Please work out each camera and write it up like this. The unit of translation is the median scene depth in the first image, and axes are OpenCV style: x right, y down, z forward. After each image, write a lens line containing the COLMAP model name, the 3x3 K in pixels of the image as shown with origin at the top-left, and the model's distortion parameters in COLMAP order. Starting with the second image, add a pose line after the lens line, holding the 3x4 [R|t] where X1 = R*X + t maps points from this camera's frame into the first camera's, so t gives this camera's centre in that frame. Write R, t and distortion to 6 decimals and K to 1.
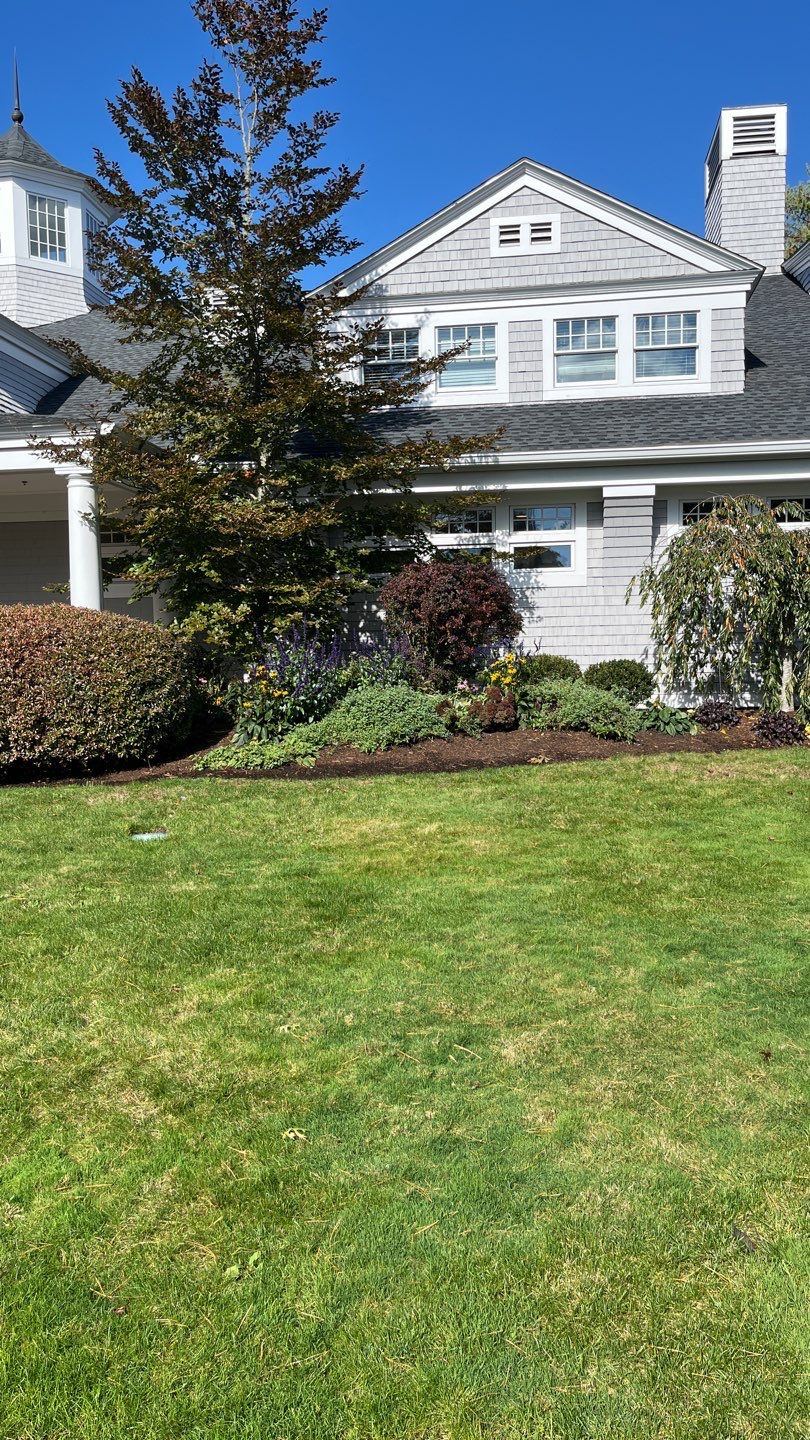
lens RADIAL K [[1082.7, 0, 411.1], [0, 1082.7, 721.0], [0, 0, 1]] dist [0.055186, -0.053910]
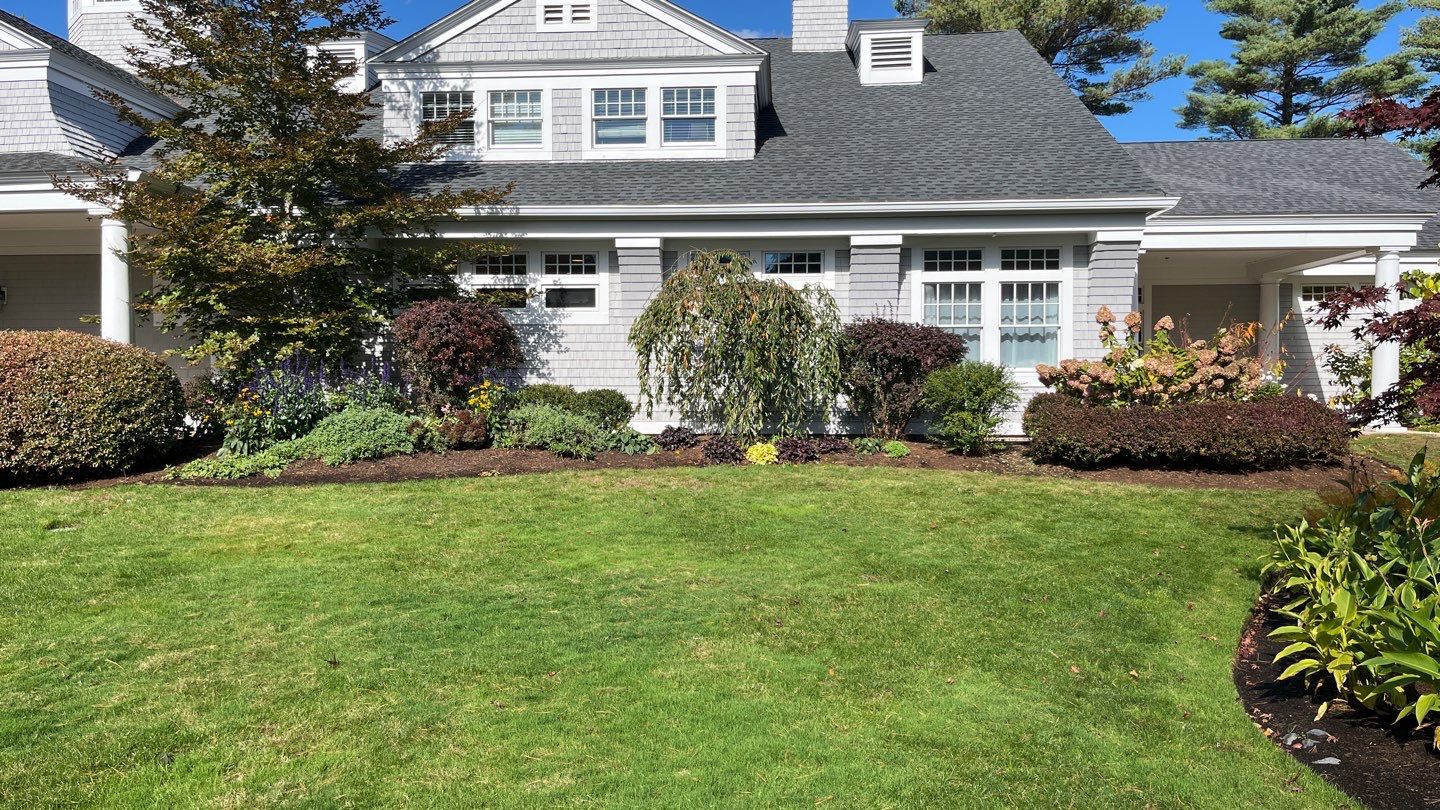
lens RADIAL K [[1082.7, 0, 714.2], [0, 1082.7, 402.5], [0, 0, 1]] dist [0.055186, -0.053910]
pose [[0.997595, 0.014725, 0.067736, 0.244877], [-0.011503, 0.998795, -0.047713, 0.011245], [-0.068357, 0.046819, 0.996562, -0.153033]]
